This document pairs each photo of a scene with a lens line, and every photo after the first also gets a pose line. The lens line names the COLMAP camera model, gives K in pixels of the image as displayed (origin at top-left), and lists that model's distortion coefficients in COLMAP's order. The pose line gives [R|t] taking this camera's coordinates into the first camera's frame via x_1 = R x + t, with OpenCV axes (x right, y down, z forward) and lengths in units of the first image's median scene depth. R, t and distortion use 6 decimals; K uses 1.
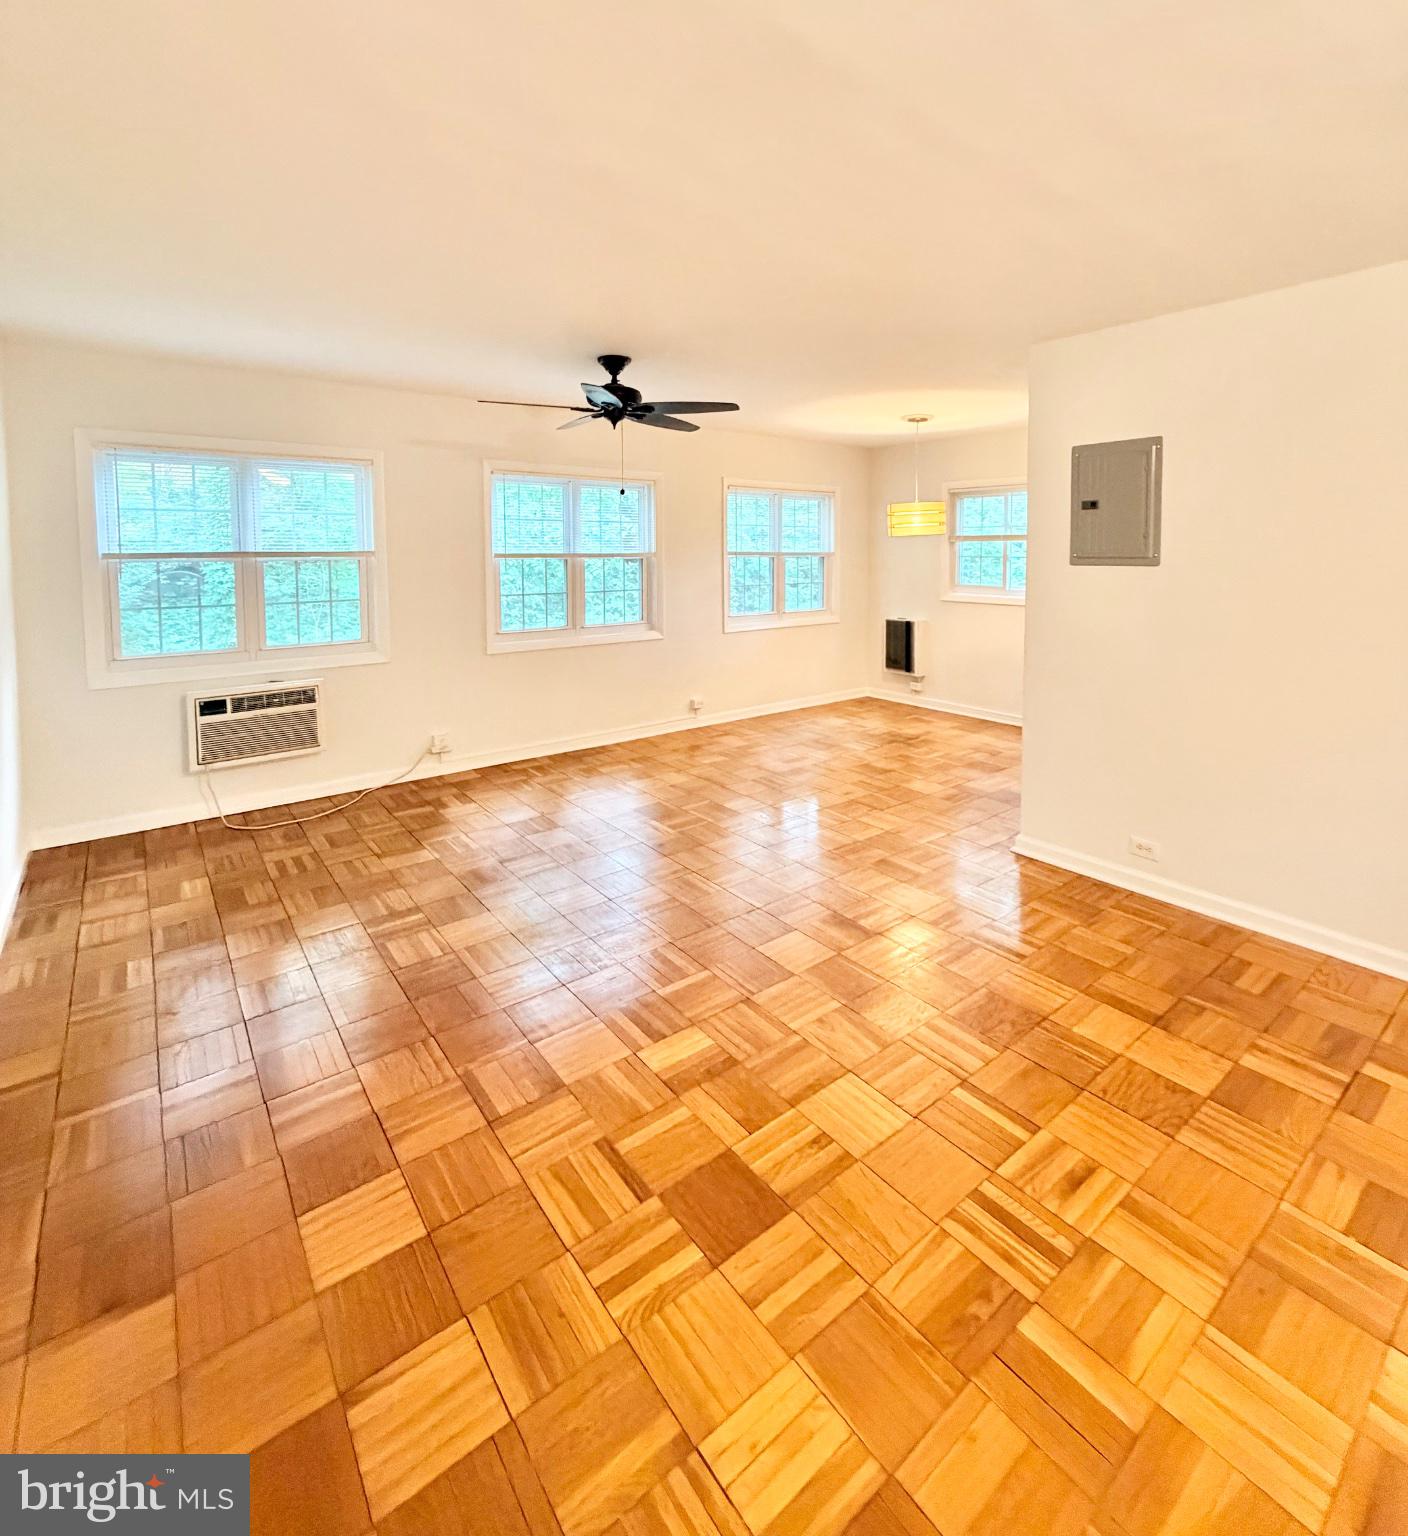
lens RADIAL K [[745.5, 0, 704.6], [0, 745.5, 589.6], [0, 0, 1]] dist [-0.000961, 0.001036]
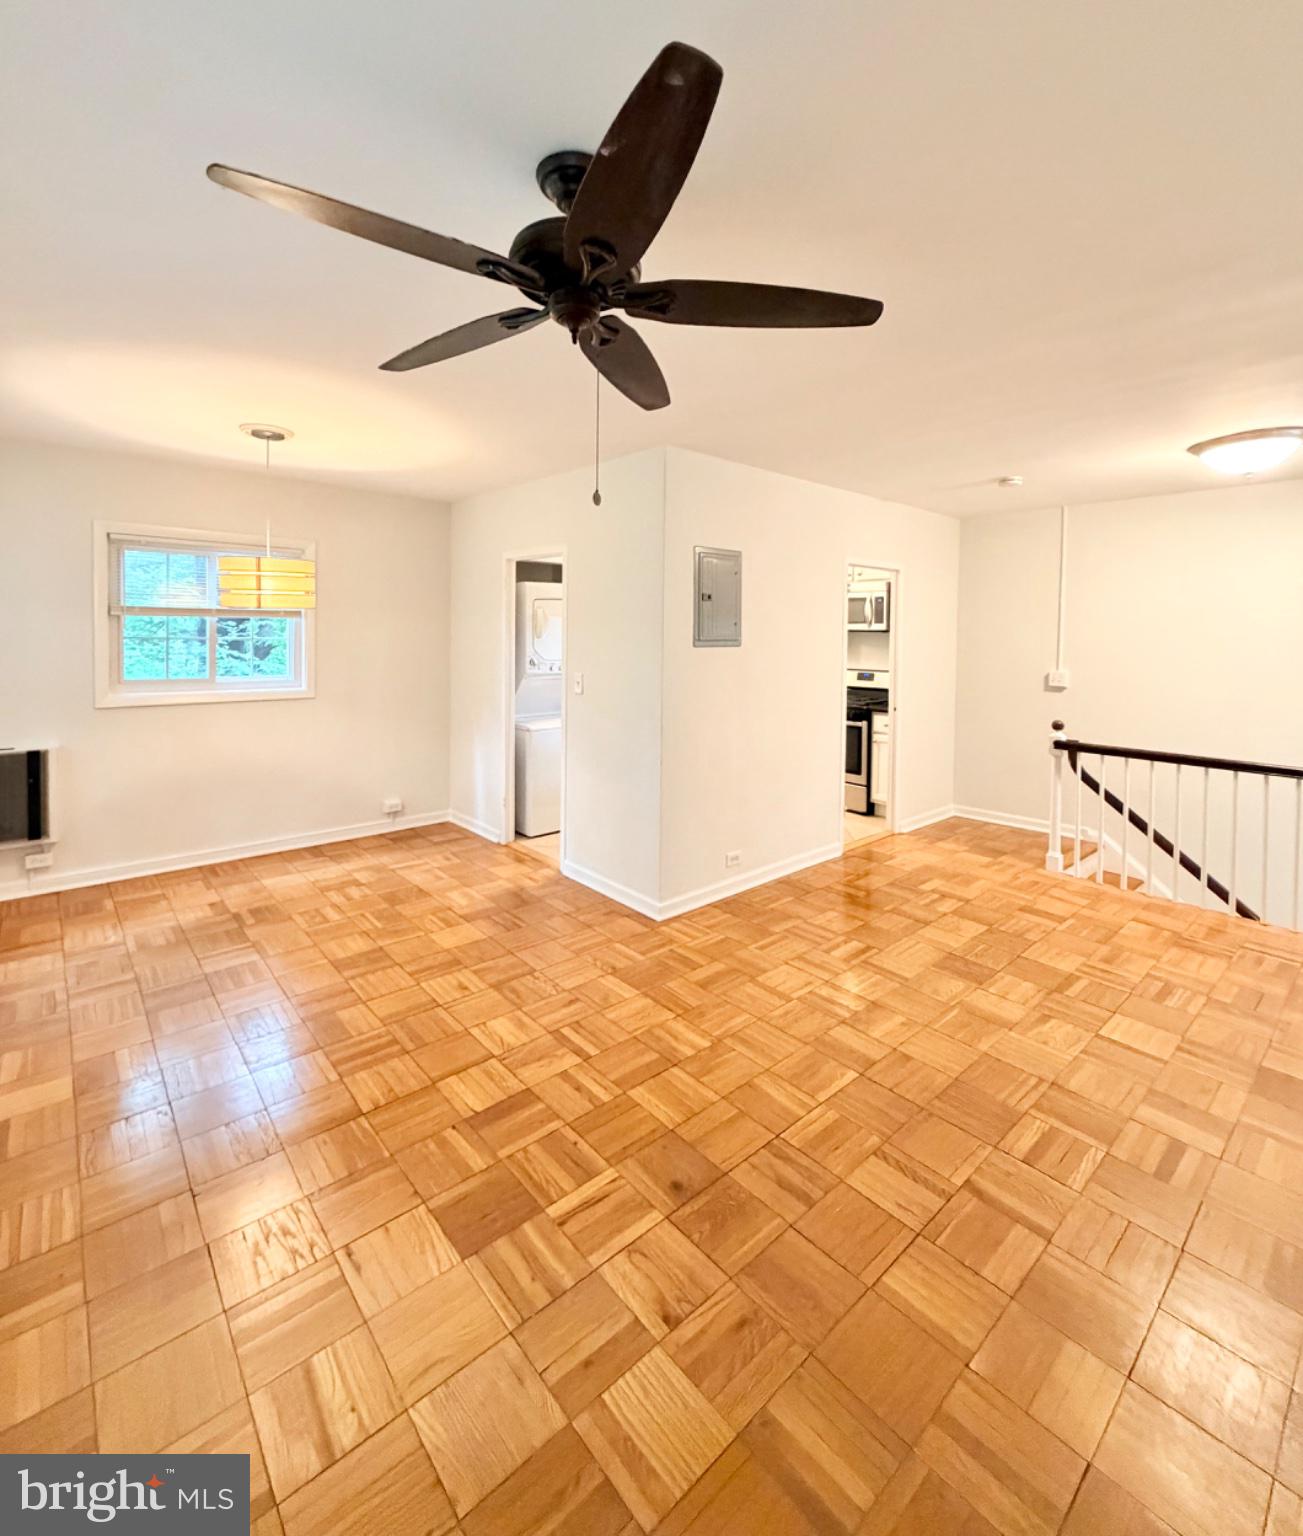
lens RADIAL K [[700.6, 0, 661.2], [0, 700.6, 653.5], [0, 0, 1]] dist [-0.000621, 0.000958]
pose [[-0.069317, -0.025872, 0.997259, -0.354478], [0.041609, 0.998719, 0.028802, -0.033235], [-0.996727, 0.043491, -0.068152, 0.667580]]
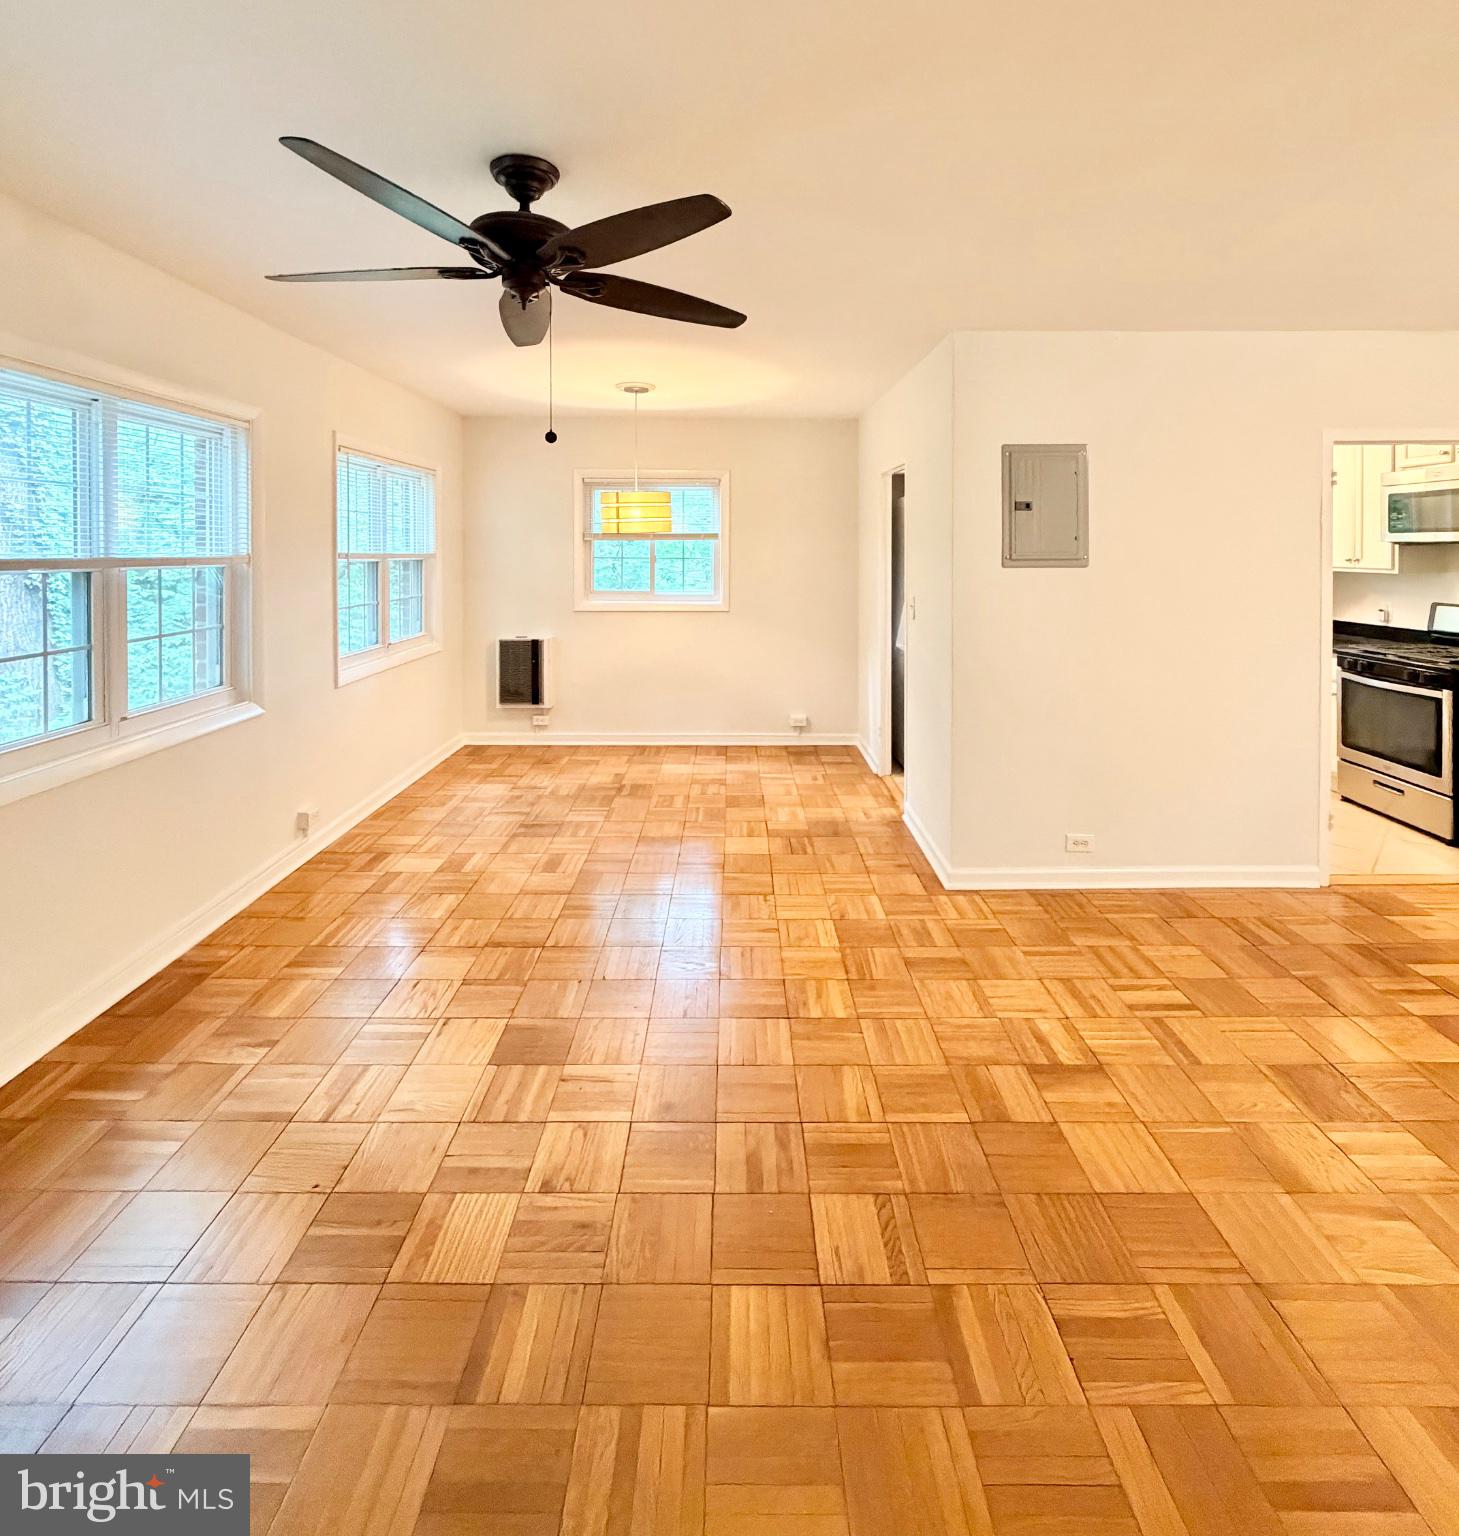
lens RADIAL K [[776.8, 0, 731.0], [0, 776.8, 556.1], [0, 0, 1]] dist [0.000793, -0.000622]
pose [[0.612432, -0.005807, 0.790502, -0.302751], [0.039827, 0.998930, -0.023517, -0.022376], [-0.789519, 0.045886, 0.612008, 0.393989]]
